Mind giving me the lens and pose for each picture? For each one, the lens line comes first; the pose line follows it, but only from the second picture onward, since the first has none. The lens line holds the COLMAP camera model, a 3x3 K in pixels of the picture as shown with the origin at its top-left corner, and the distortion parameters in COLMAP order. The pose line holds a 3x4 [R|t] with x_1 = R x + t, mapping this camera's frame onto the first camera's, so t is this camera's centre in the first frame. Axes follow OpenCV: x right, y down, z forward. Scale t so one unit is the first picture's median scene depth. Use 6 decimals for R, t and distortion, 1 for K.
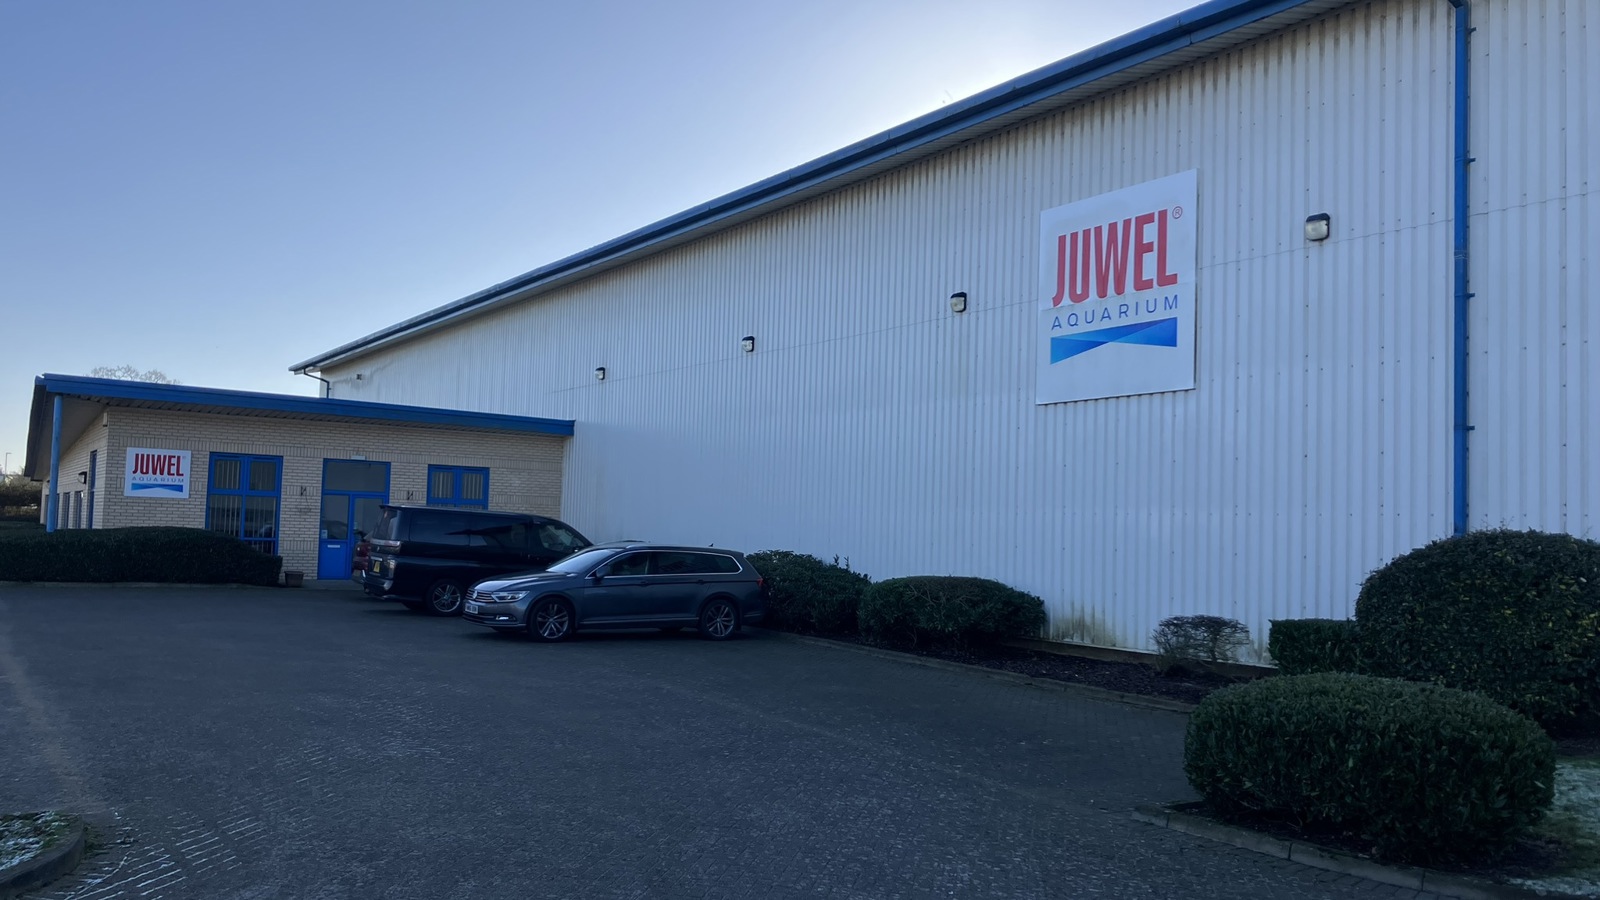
lens RADIAL K [[1366.9, 0, 800.0], [0, 1366.9, 450.0], [0, 0, 1]] dist [0.011747, -0.012040]
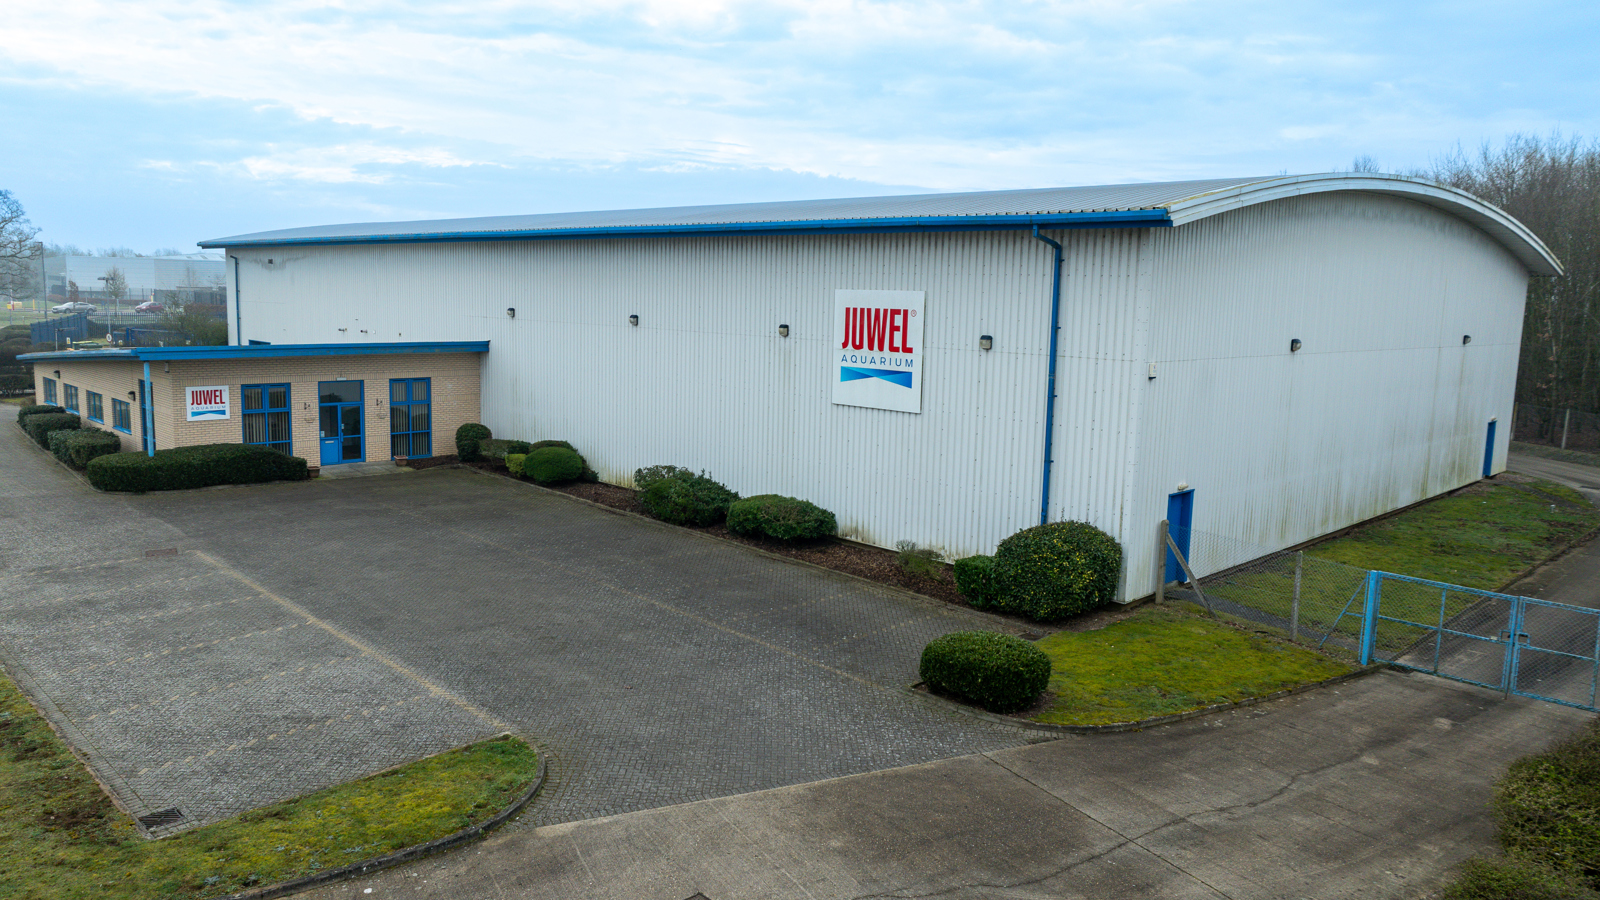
lens RADIAL K [[1164.7, 0, 800.0], [0, 1164.7, 450.0], [0, 0, 1]] dist [0.004119, -0.089976]
pose [[0.981328, -0.031446, 0.189754, -0.156263], [-0.005966, 0.981093, 0.193444, -0.274227], [-0.192250, -0.190964, 0.962587, -0.447801]]
